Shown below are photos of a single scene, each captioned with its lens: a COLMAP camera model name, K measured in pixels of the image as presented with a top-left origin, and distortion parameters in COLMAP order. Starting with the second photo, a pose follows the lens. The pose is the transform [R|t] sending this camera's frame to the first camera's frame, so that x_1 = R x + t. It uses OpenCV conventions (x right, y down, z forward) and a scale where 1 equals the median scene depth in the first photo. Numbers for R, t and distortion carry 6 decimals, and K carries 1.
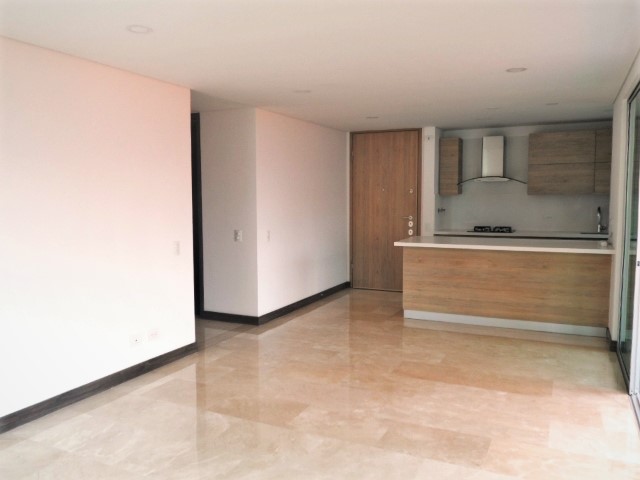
lens RADIAL K [[521.0, 0, 320.0], [0, 521.0, 240.0], [0, 0, 1]] dist [-0.006737, -0.006169]
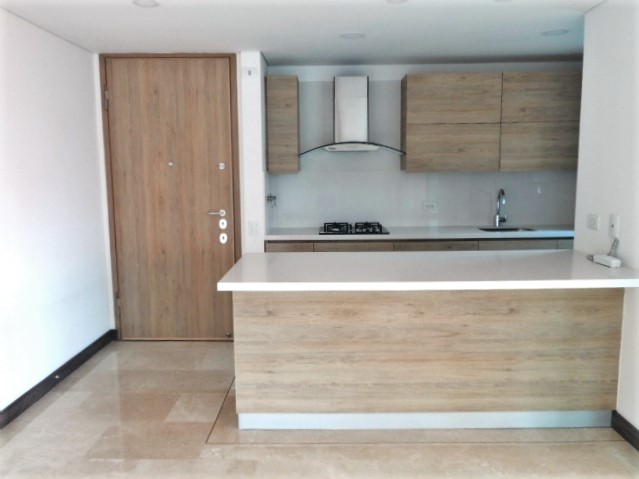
lens RADIAL K [[520.1, 0, 319.5], [0, 520.1, 239.5], [0, 0, 1]] dist [-0.006737, -0.006169]
pose [[0.907270, -0.058528, 0.416456, 0.032460], [0.040996, 0.997861, 0.050926, -0.040218], [-0.418546, -0.029130, 0.907728, 0.454105]]
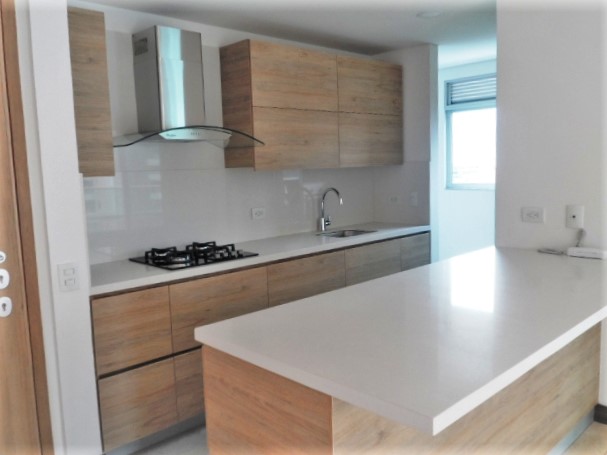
lens RADIAL K [[517.6, 0, 303.5], [0, 517.6, 227.5], [0, 0, 1]] dist [-0.002885, -0.000033]
pose [[0.347779, -0.112601, 0.930790, -0.029709], [0.108714, 0.990909, 0.079254, -0.065840], [-0.931252, 0.073628, 0.356859, 0.774304]]
